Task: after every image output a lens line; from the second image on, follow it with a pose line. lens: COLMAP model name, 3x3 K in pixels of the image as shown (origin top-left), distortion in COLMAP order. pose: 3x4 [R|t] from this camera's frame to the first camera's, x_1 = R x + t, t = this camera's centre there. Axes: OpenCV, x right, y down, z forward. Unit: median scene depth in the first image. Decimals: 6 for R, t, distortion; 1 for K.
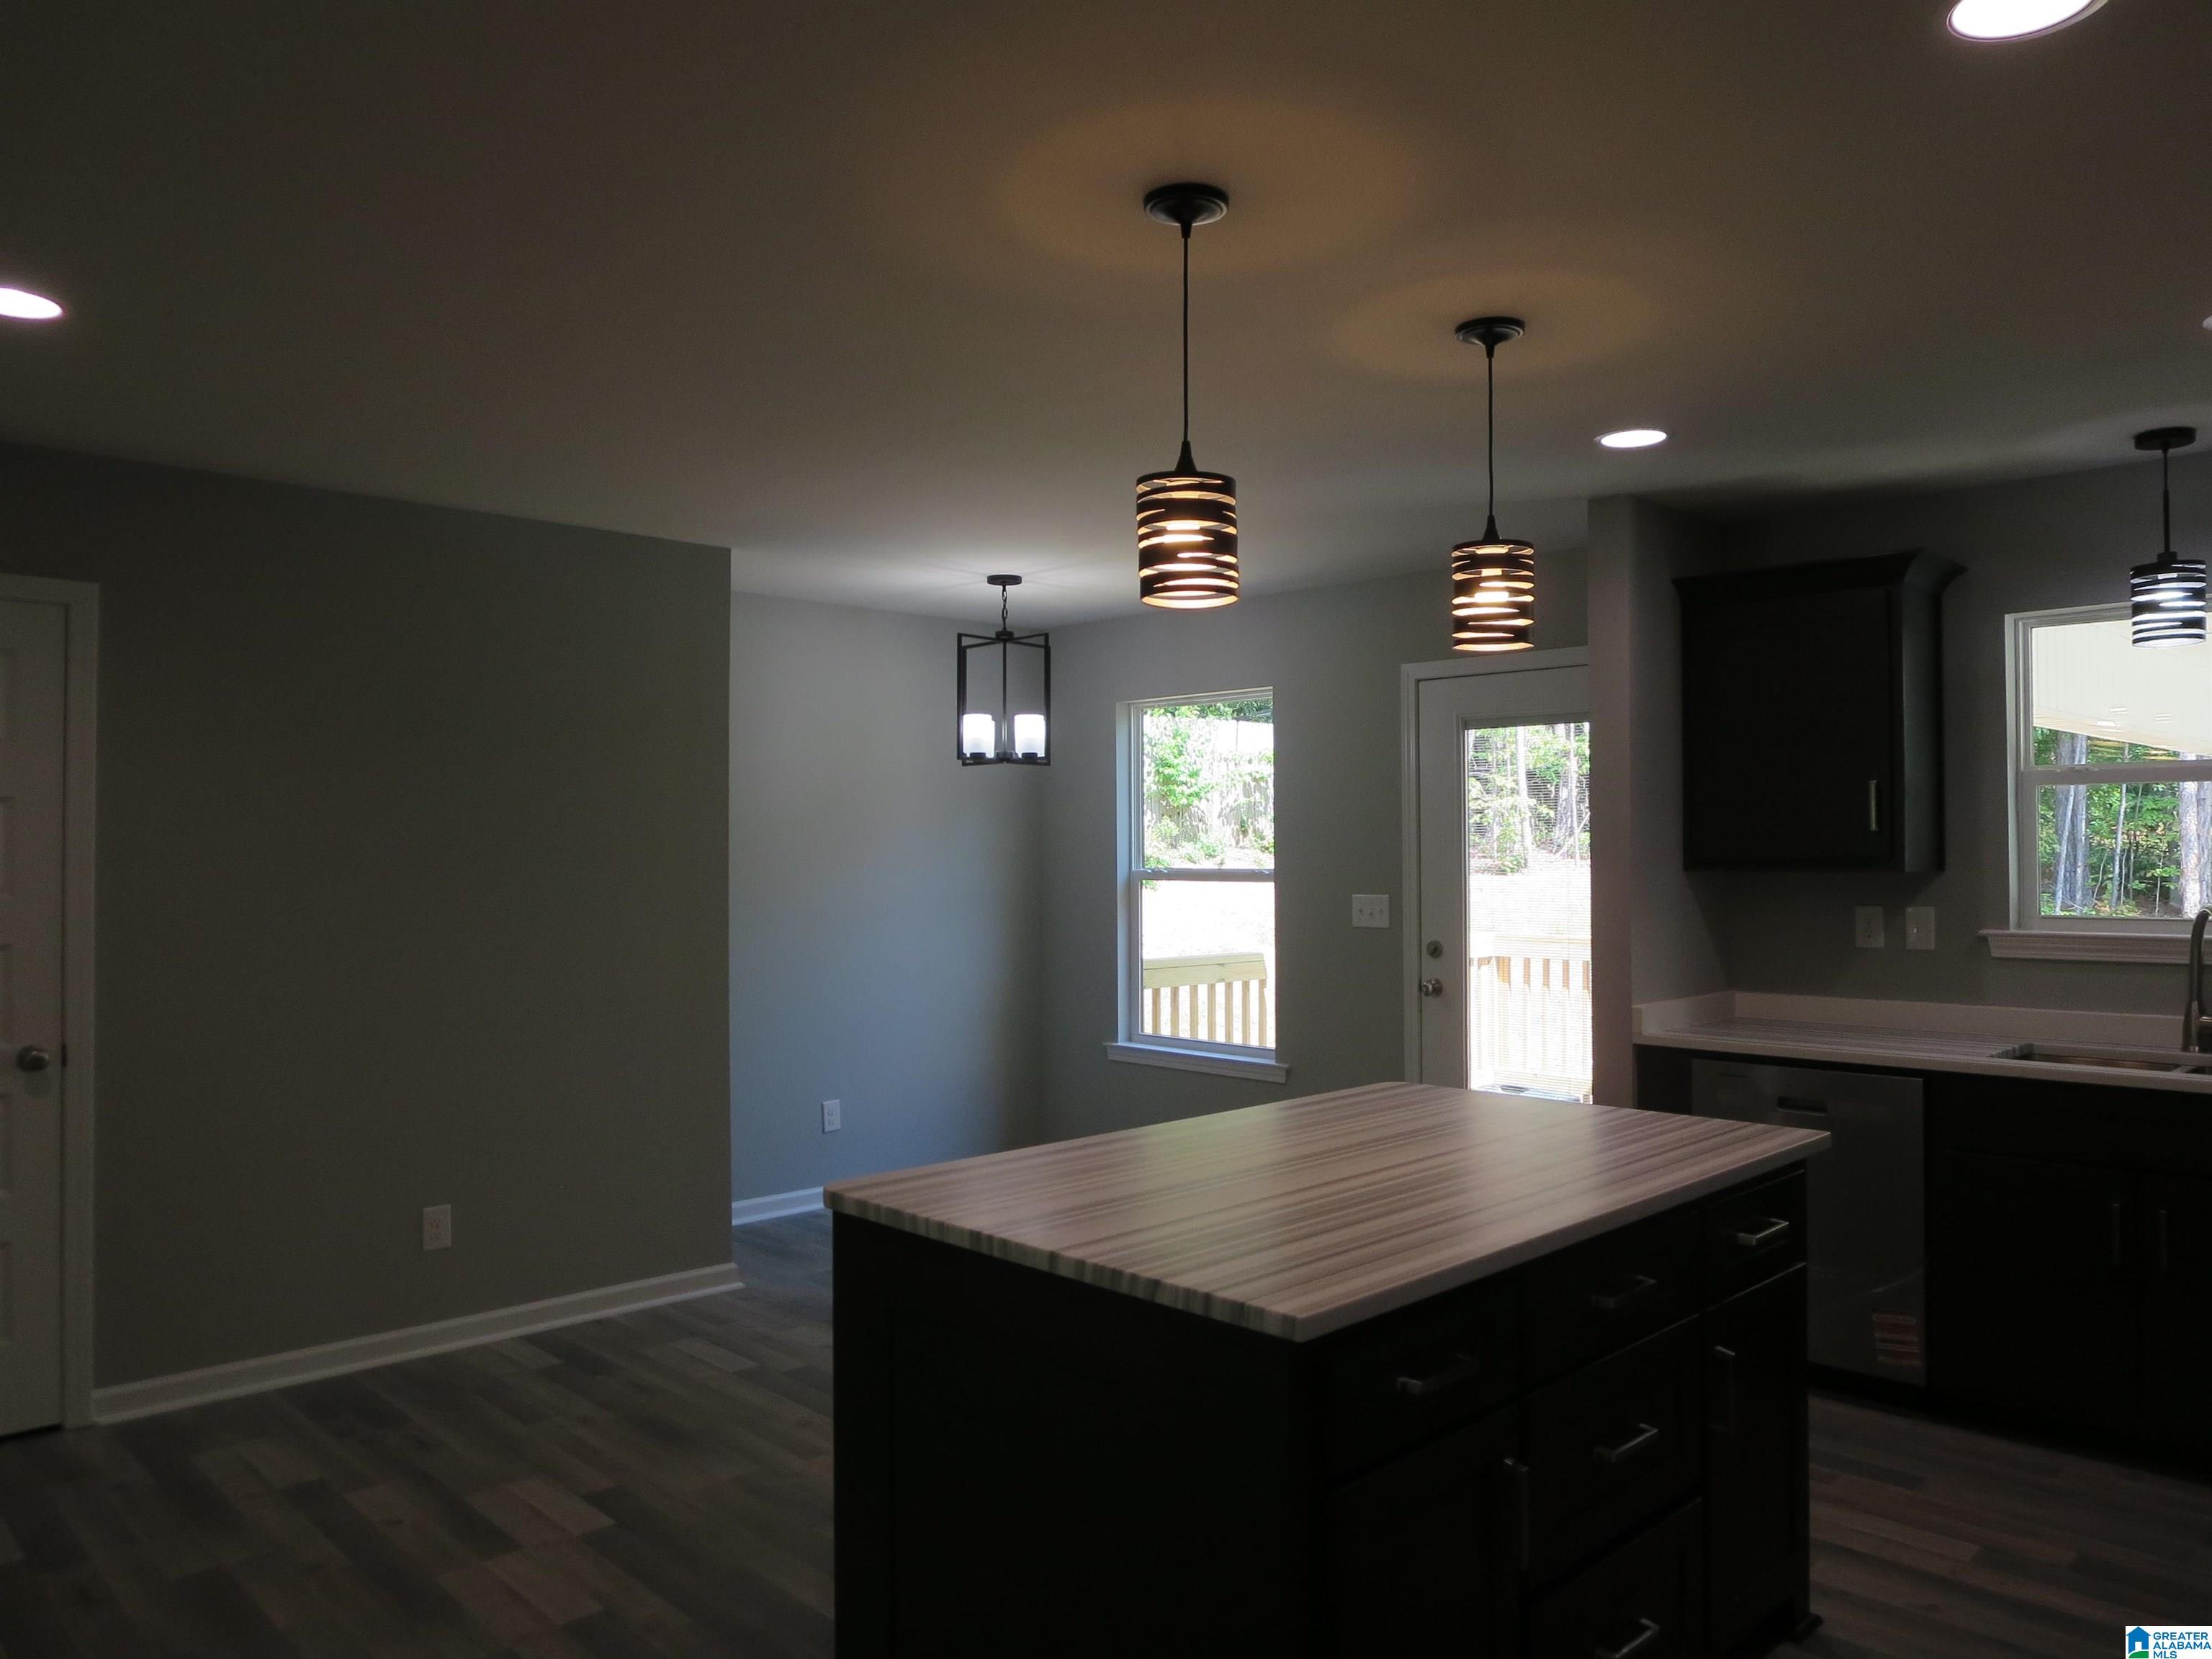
lens RADIAL K [[1556.4, 0, 1088.9], [0, 1556.4, 829.6], [0, 0, 1]] dist [-0.028969, 0.006511]
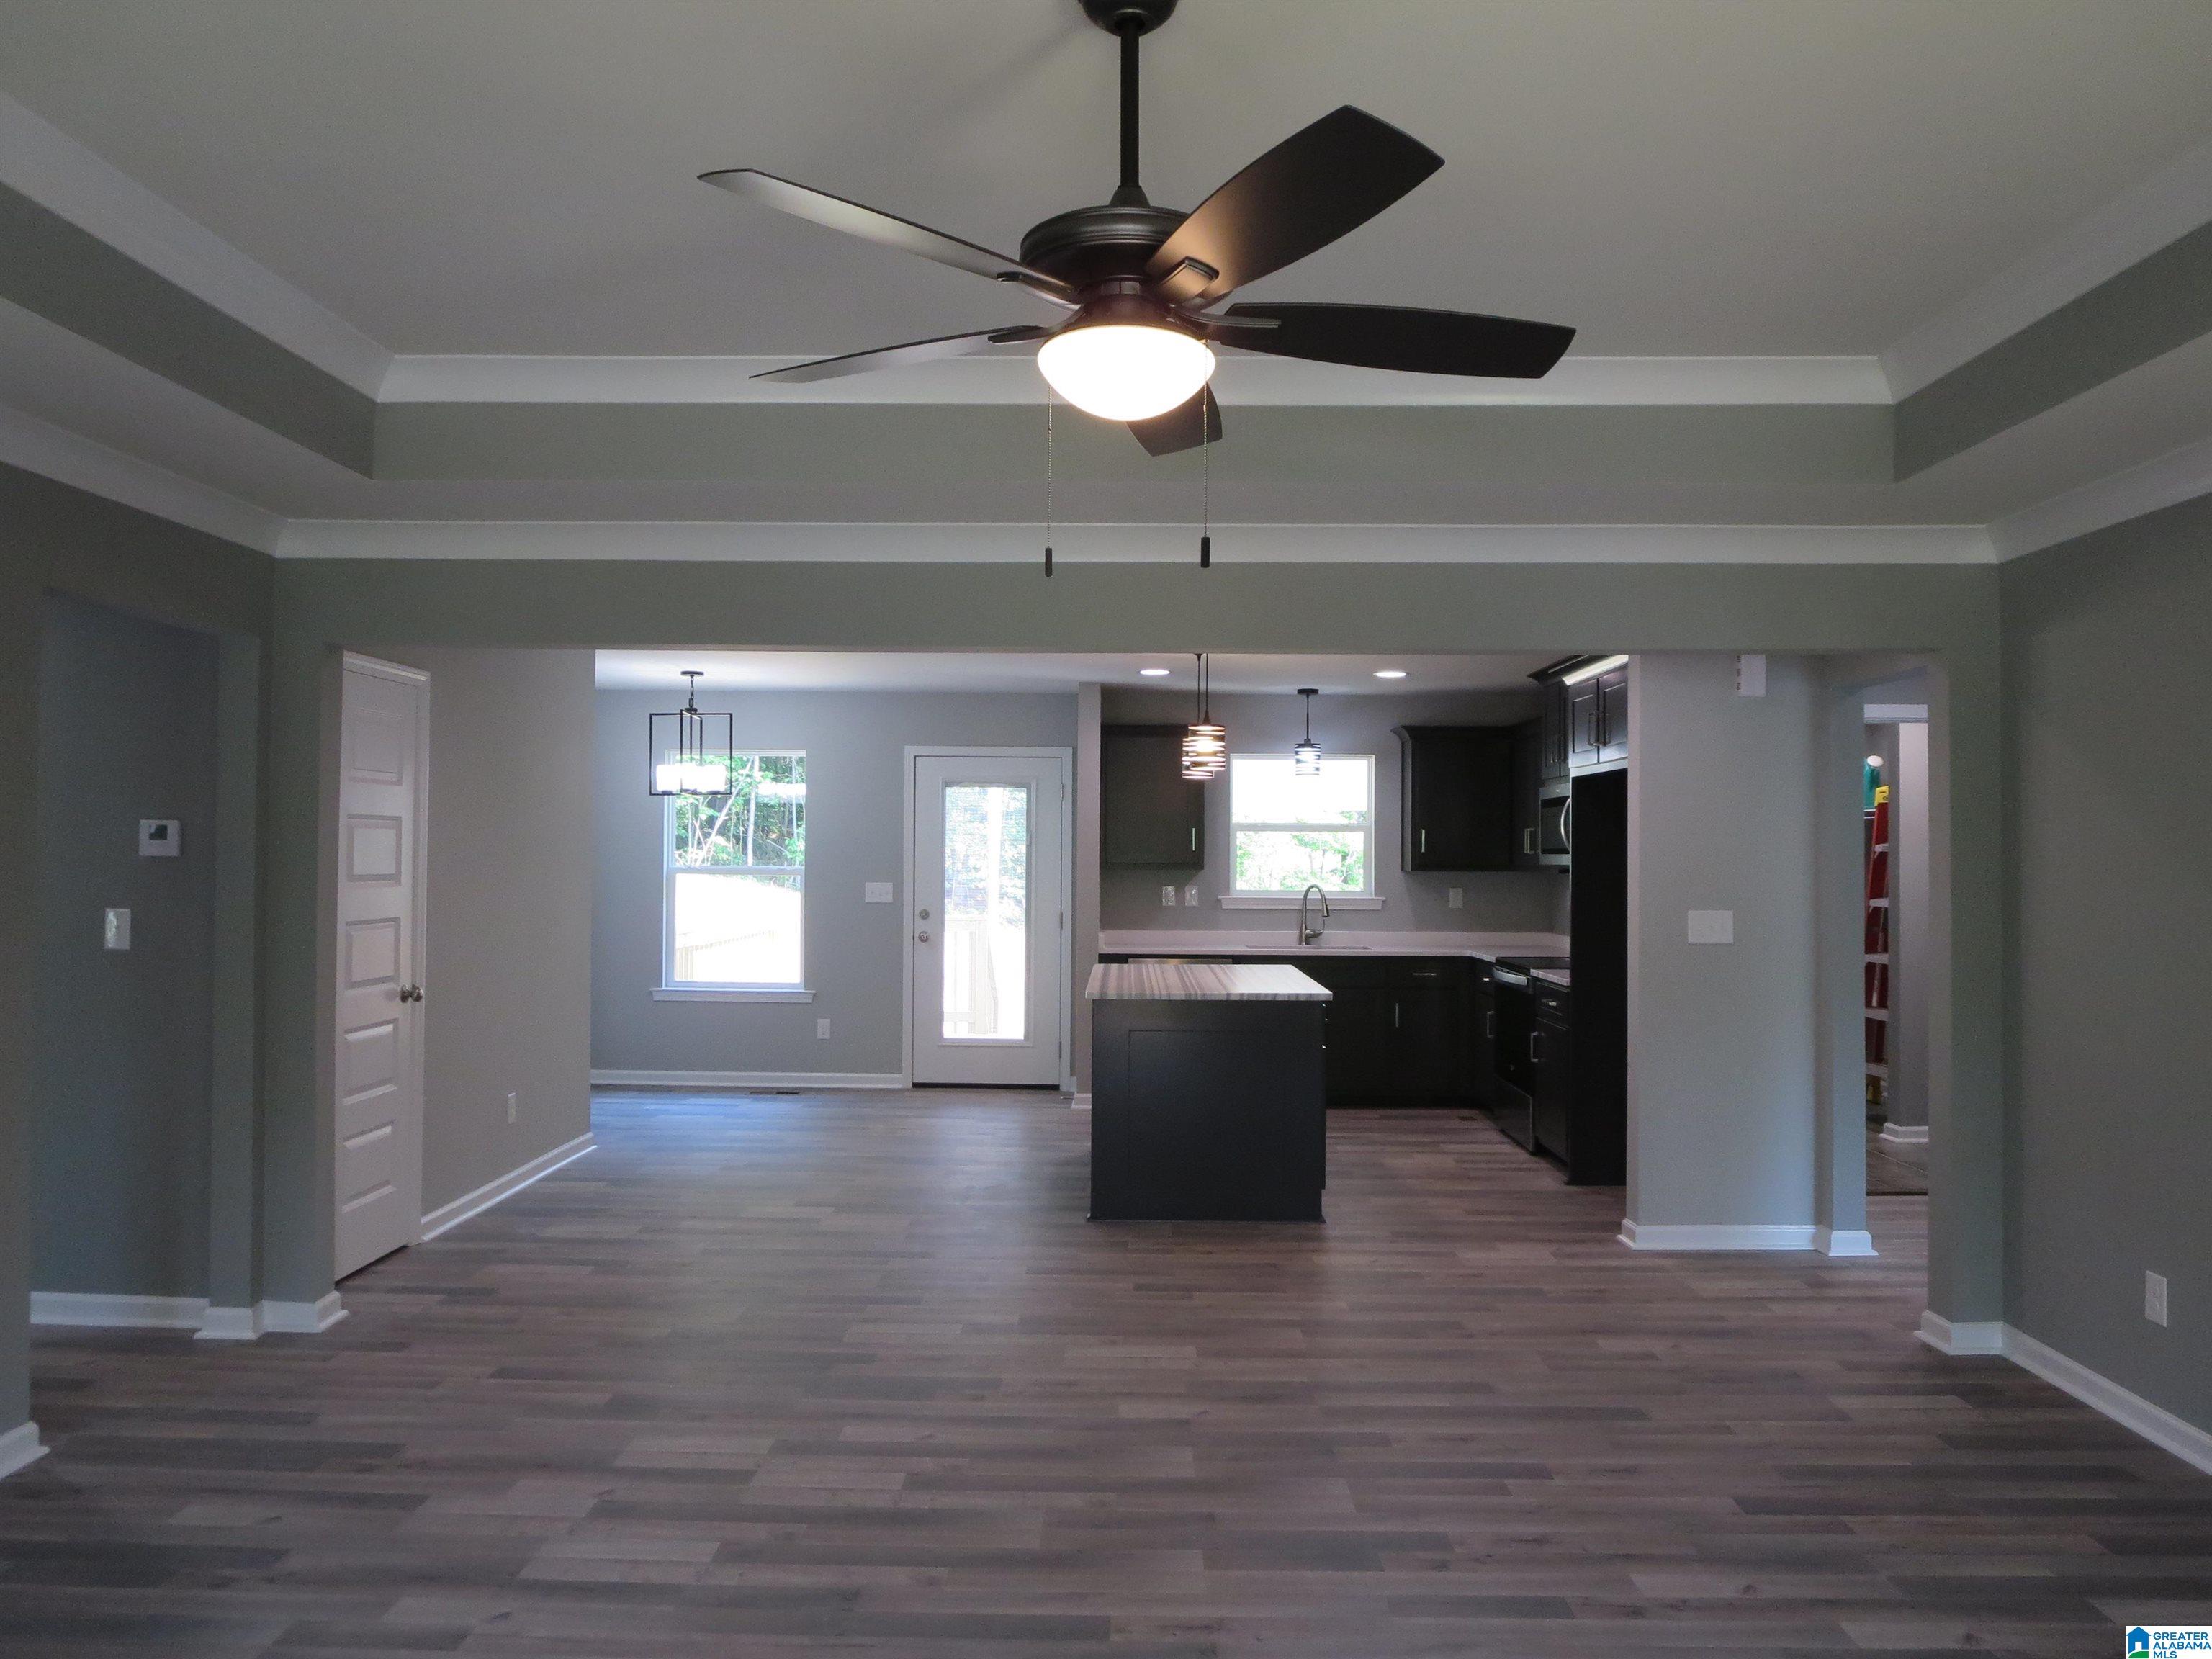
lens RADIAL K [[1556.4, 0, 1088.9], [0, 1556.4, 829.6], [0, 0, 1]] dist [-0.028969, 0.006511]
pose [[0.711981, 0.021040, 0.701884, -1.228383], [-0.022039, 0.999728, -0.007613, -0.010220], [-0.701853, -0.010048, 0.712251, -0.498364]]
